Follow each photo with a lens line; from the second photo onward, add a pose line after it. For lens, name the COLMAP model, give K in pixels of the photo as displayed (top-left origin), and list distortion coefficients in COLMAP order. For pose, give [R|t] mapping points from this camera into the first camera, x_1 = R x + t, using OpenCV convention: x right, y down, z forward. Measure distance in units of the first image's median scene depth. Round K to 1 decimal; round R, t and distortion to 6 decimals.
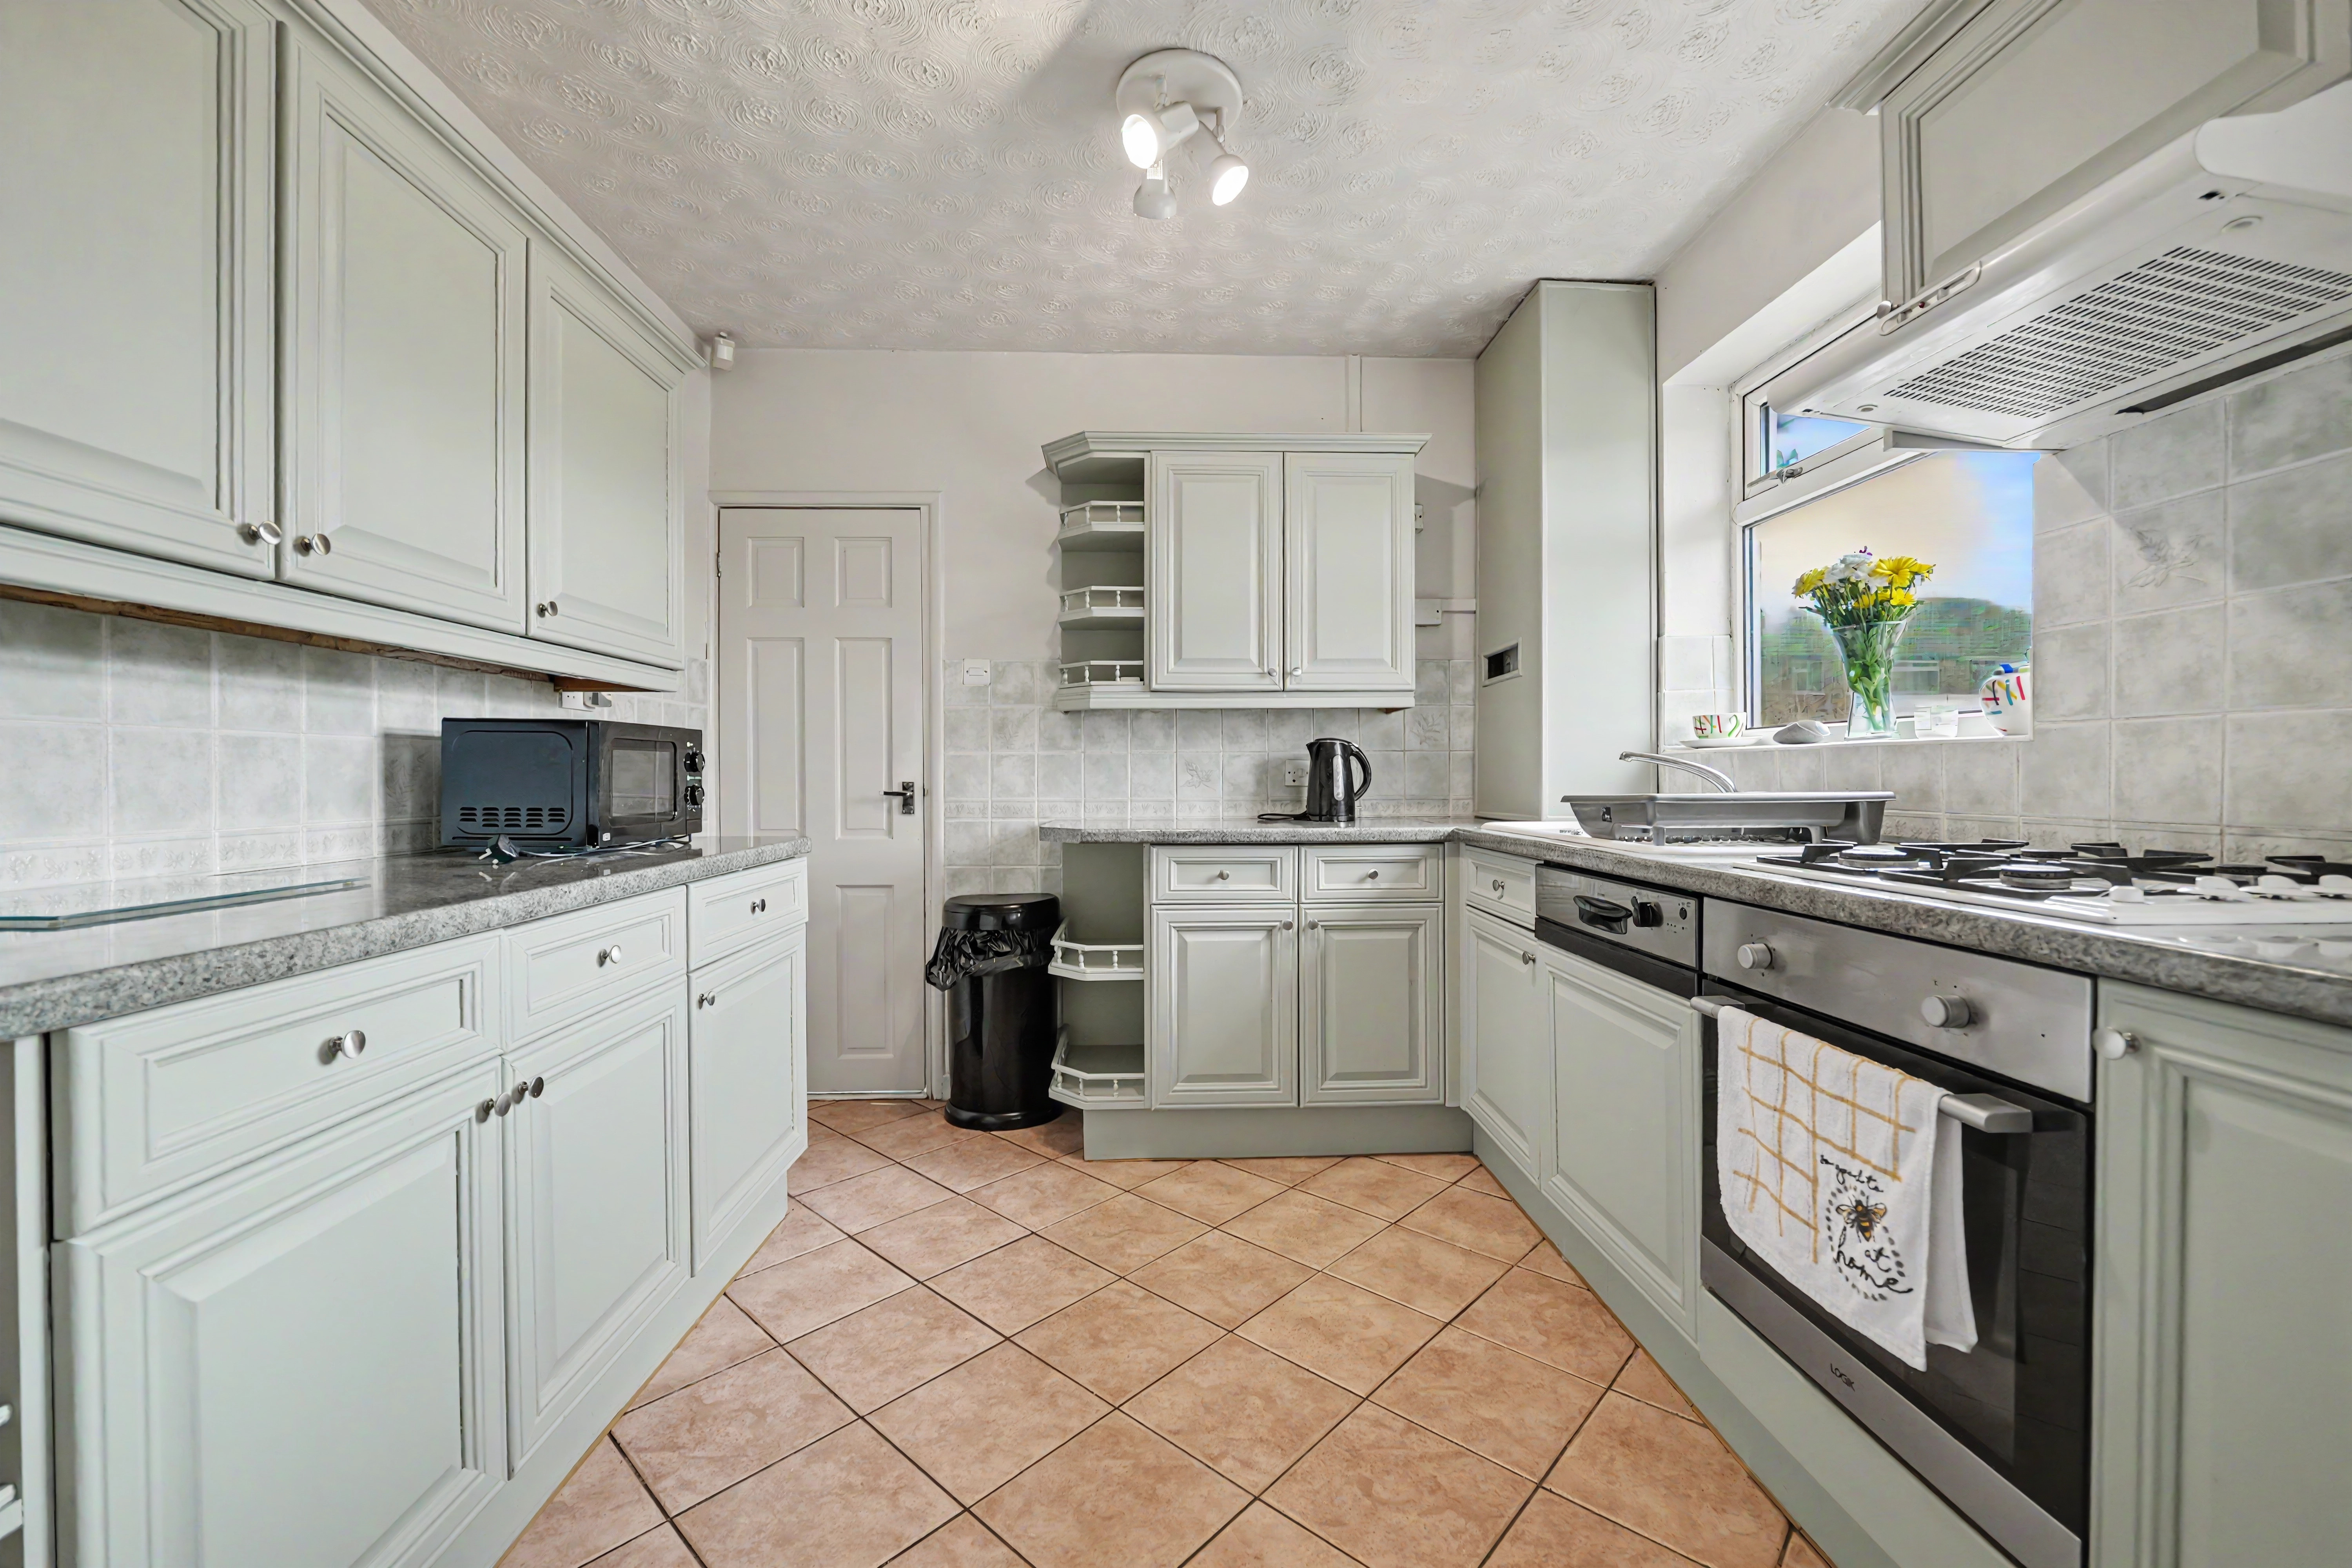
lens RADIAL K [[953.4, 0, 1189.8], [0, 953.4, 783.4], [0, 0, 1]] dist [-0.012567, 0.000791]
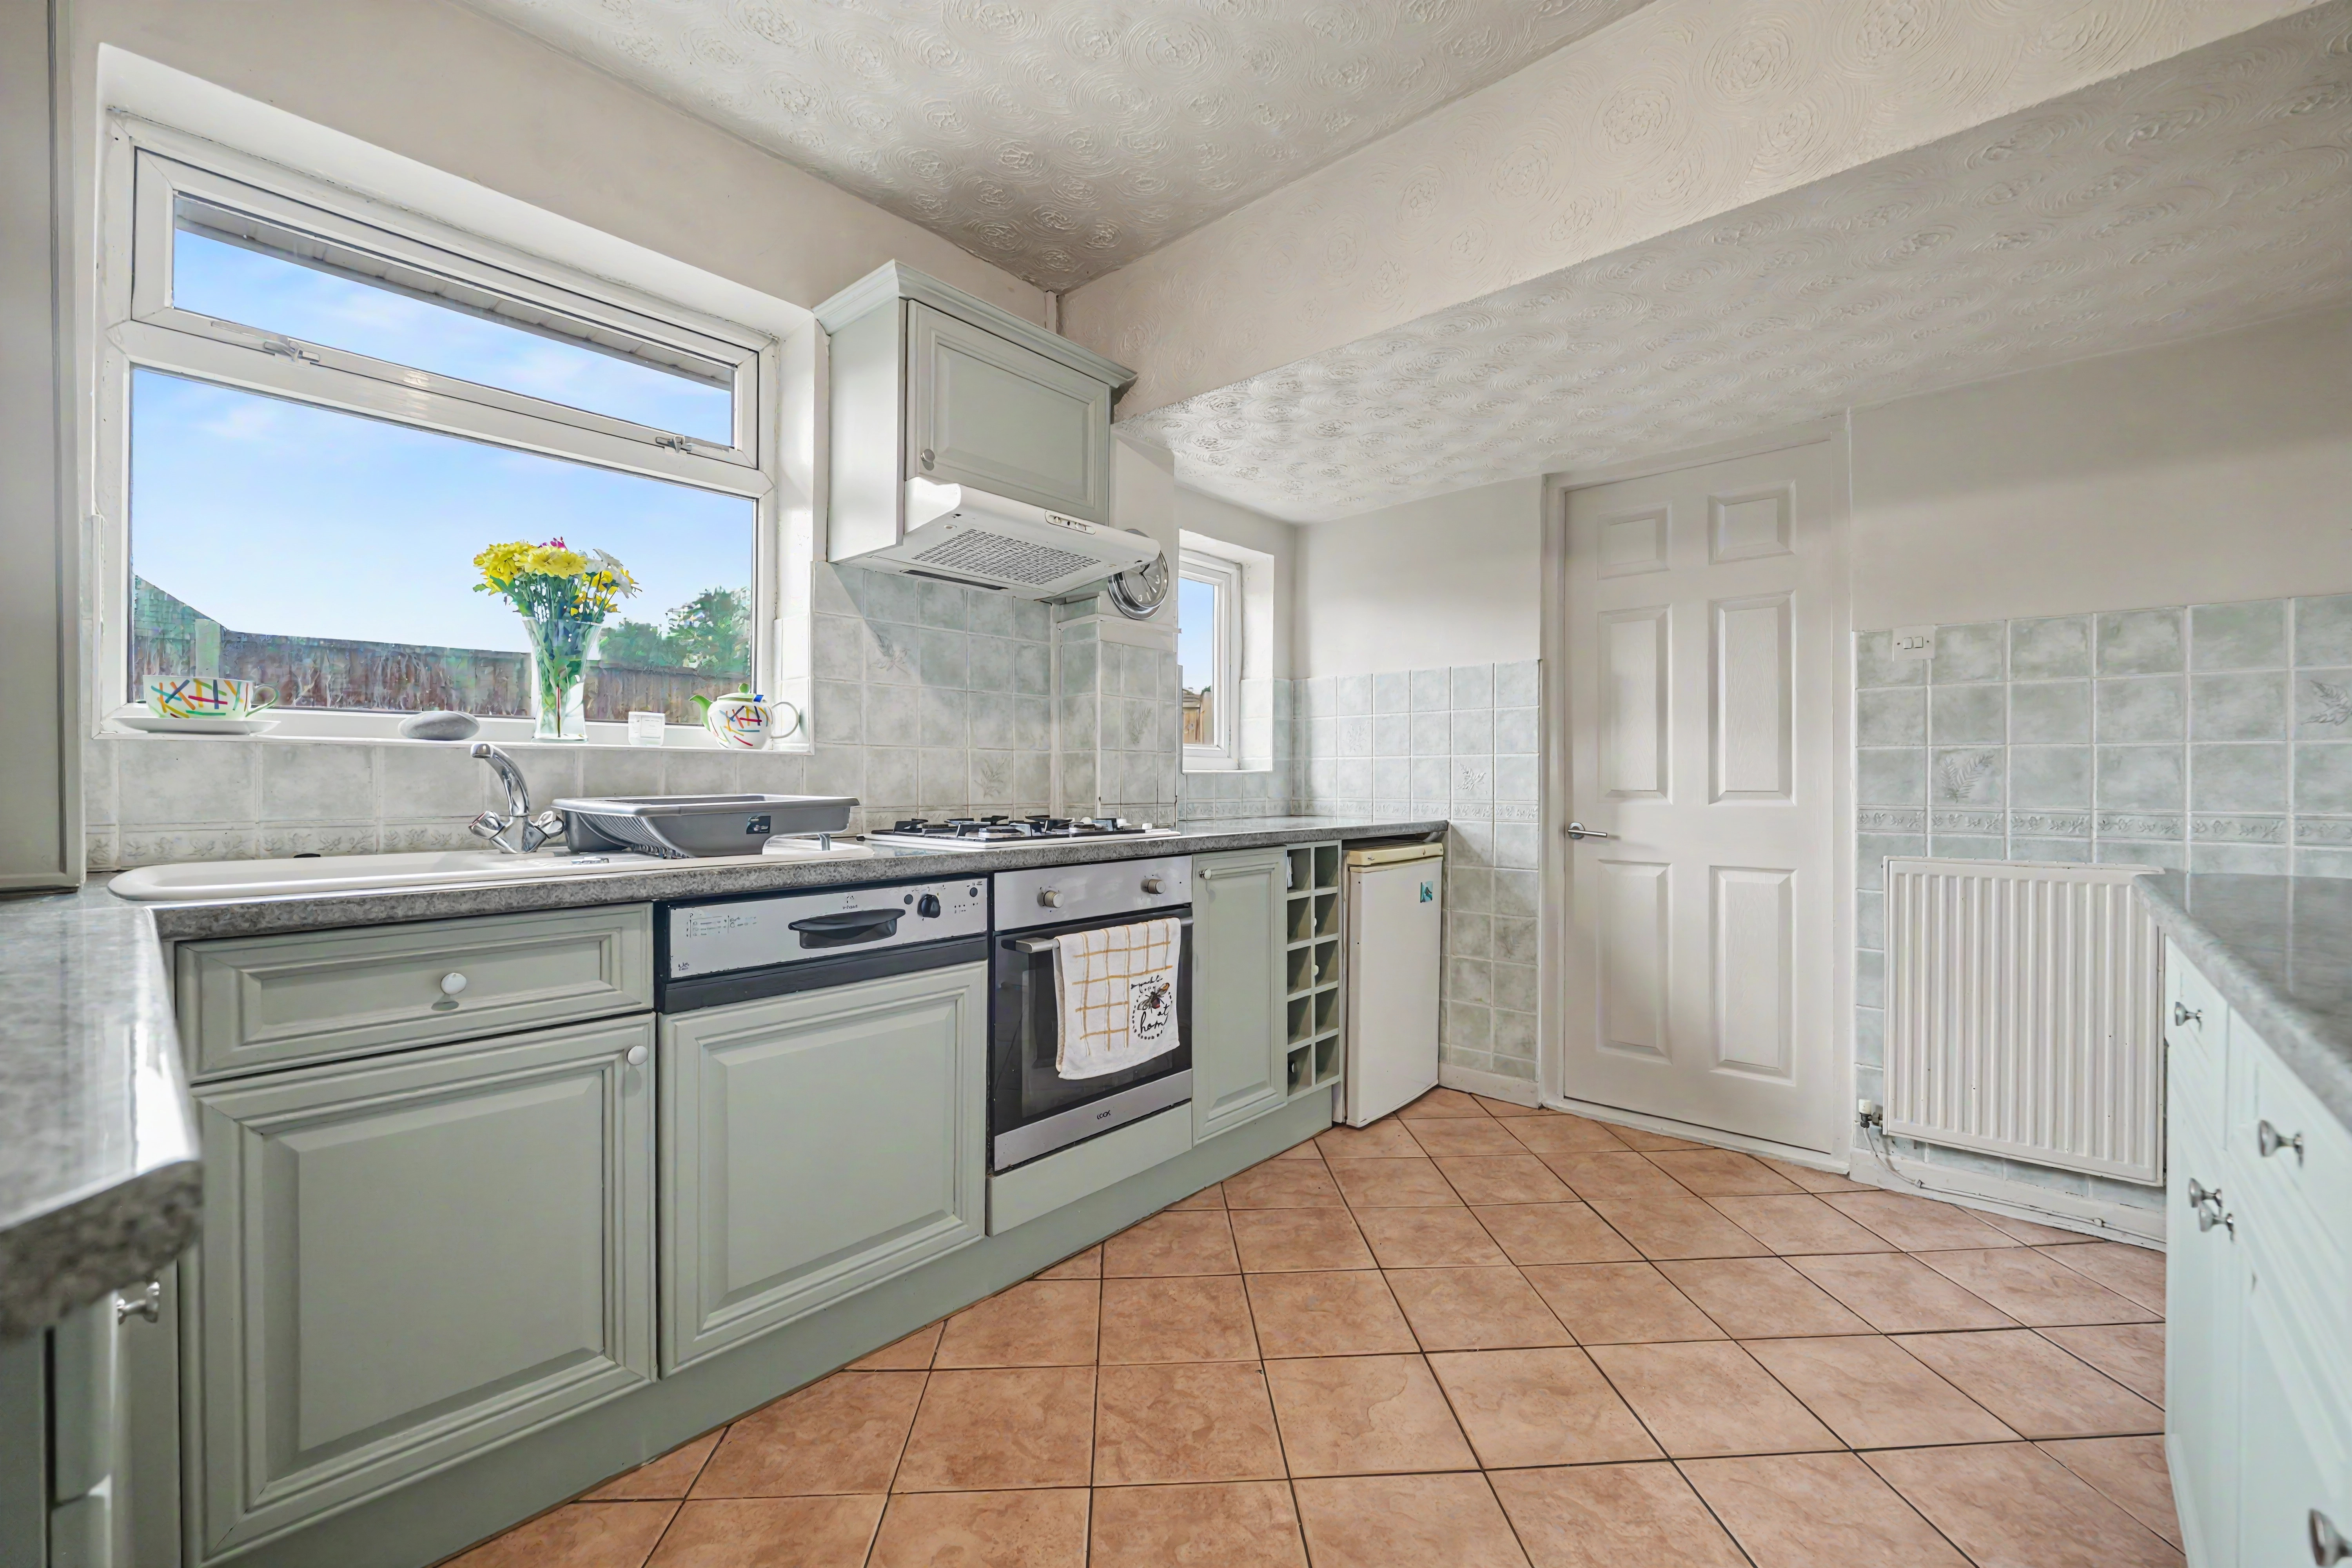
lens RADIAL K [[953.4, 0, 1190.8], [0, 953.4, 785.9], [0, 0, 1]] dist [-0.012567, 0.000791]
pose [[-0.715425, 0.000191, 0.698689, -0.368748], [0.008103, 0.999935, 0.008024, -0.004238], [-0.698642, 0.011402, -0.715380, 1.164775]]
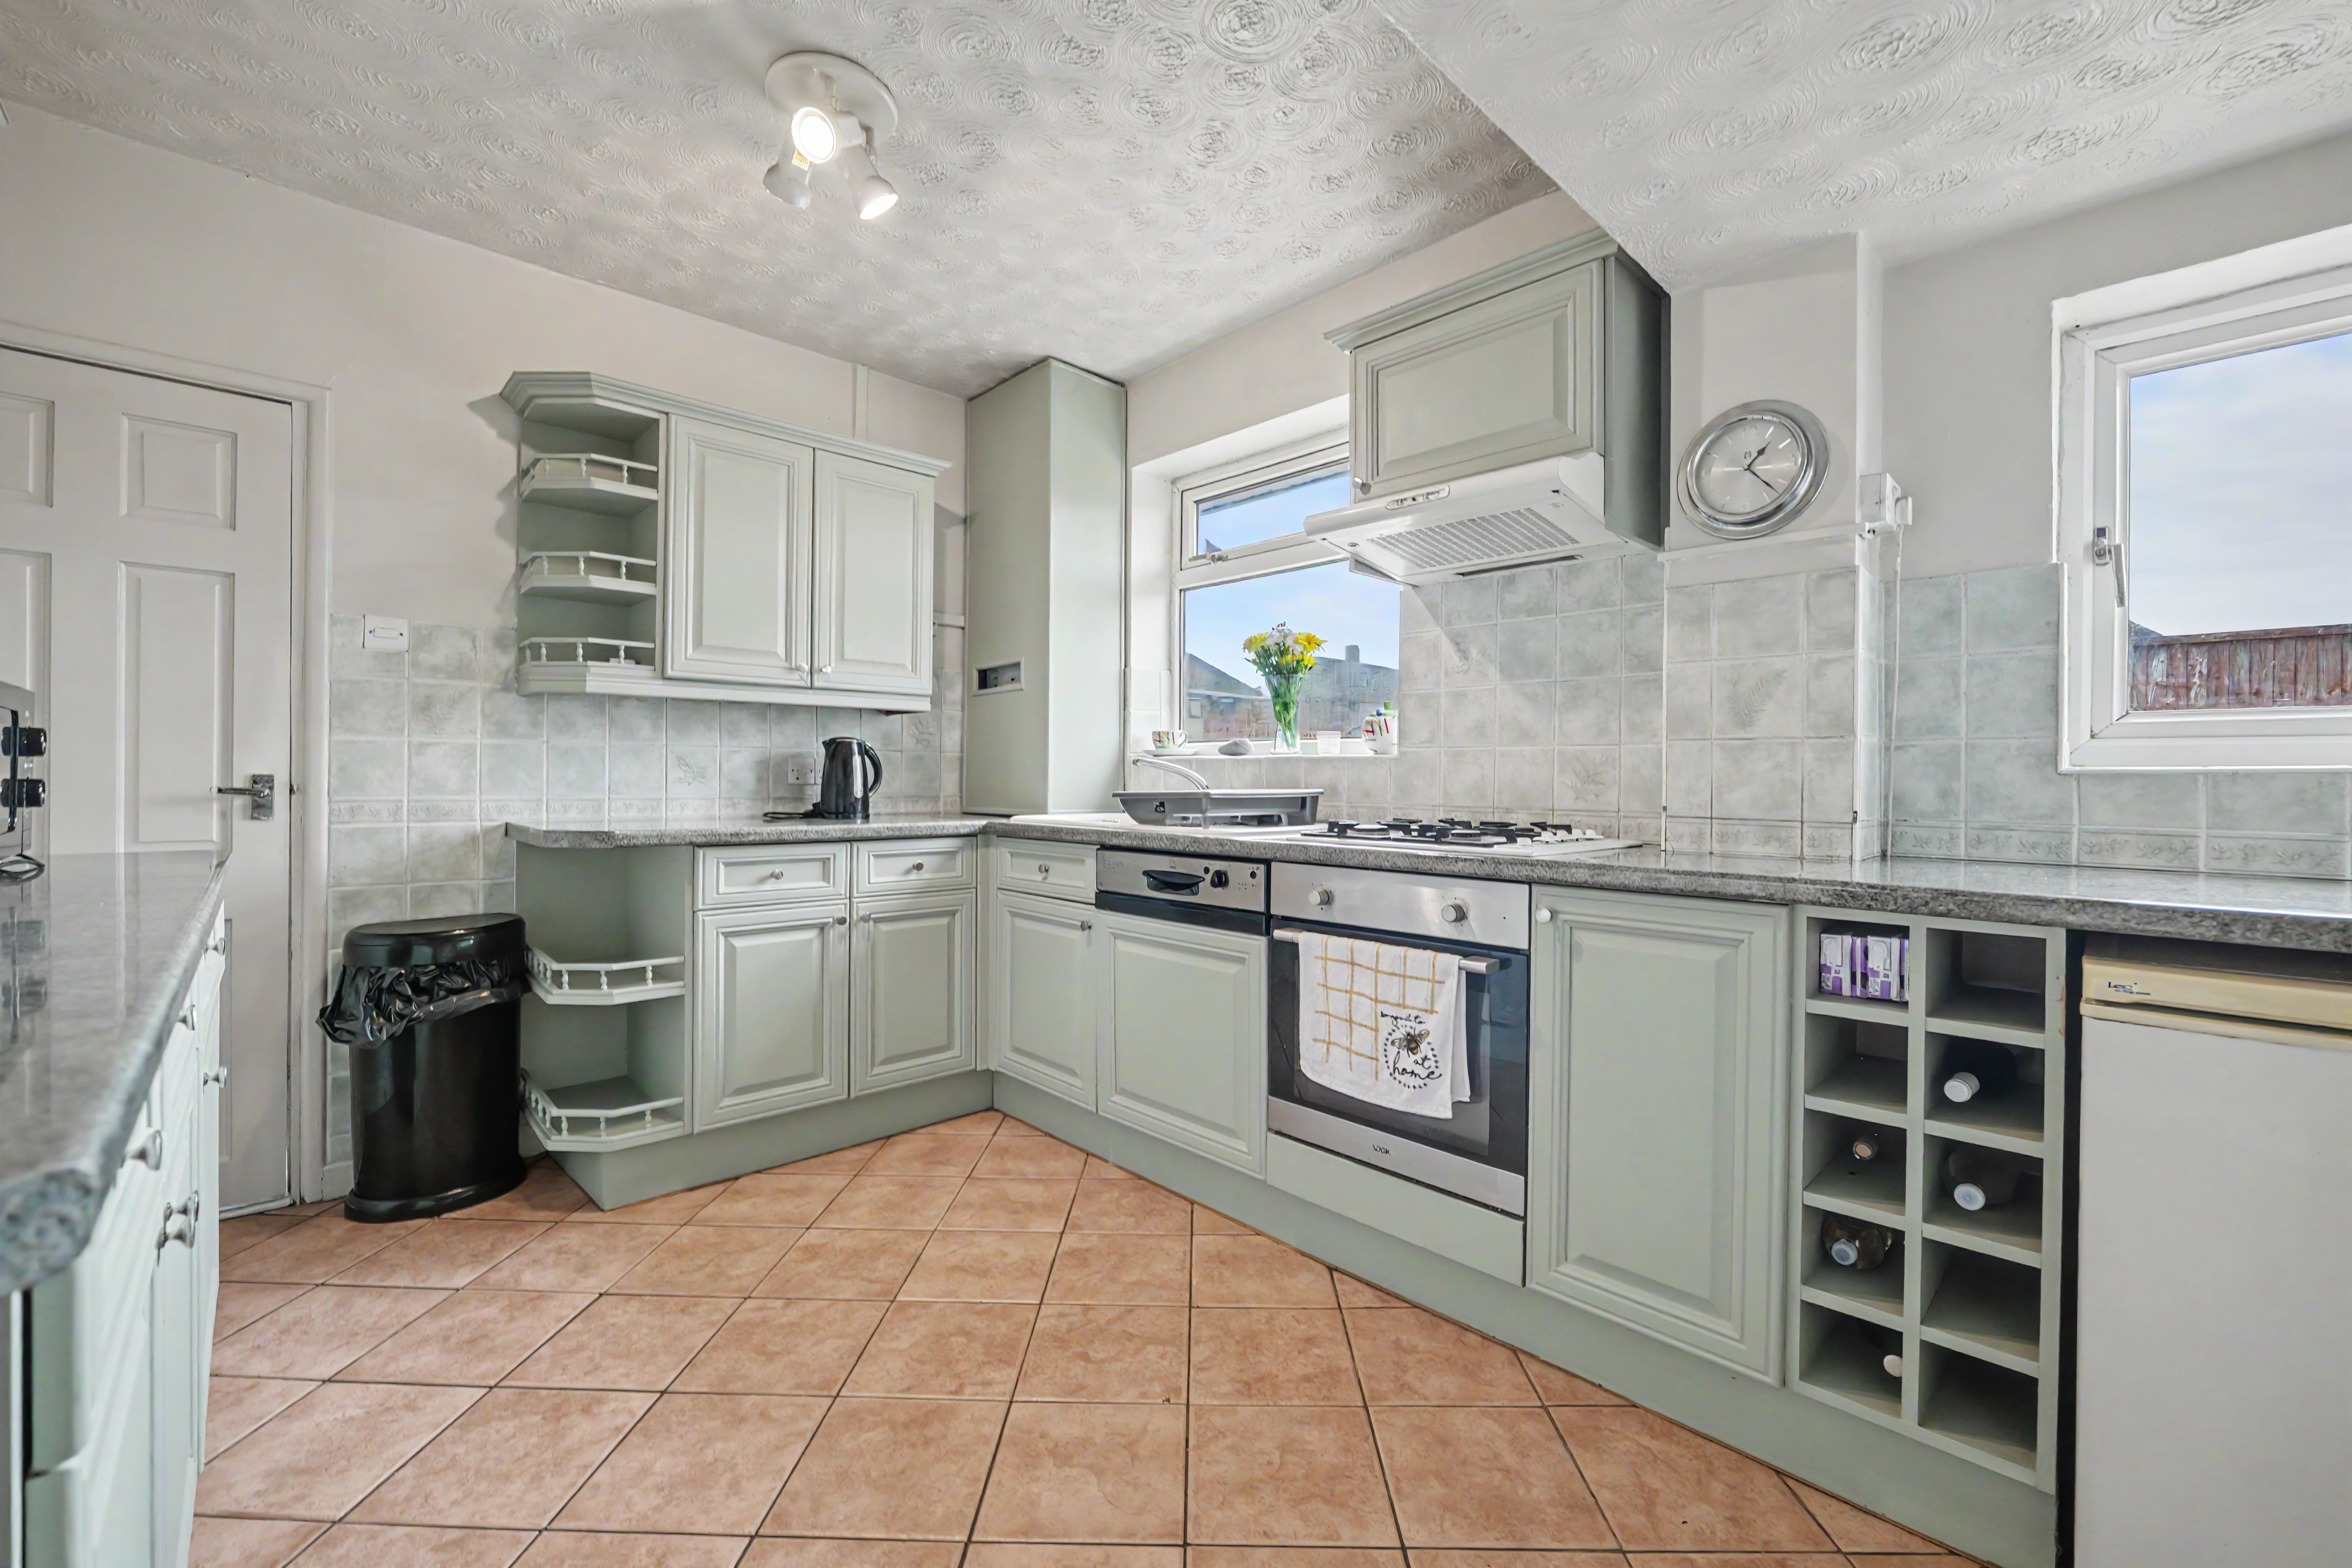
lens RADIAL K [[953.4, 0, 1181.3], [0, 953.4, 780.1], [0, 0, 1]] dist [-0.012567, 0.000791]
pose [[0.753997, 0.007912, 0.656830, -0.347228], [-0.006261, 0.999969, -0.004859, 0.002072], [-0.656848, -0.000449, 0.754023, -0.003389]]
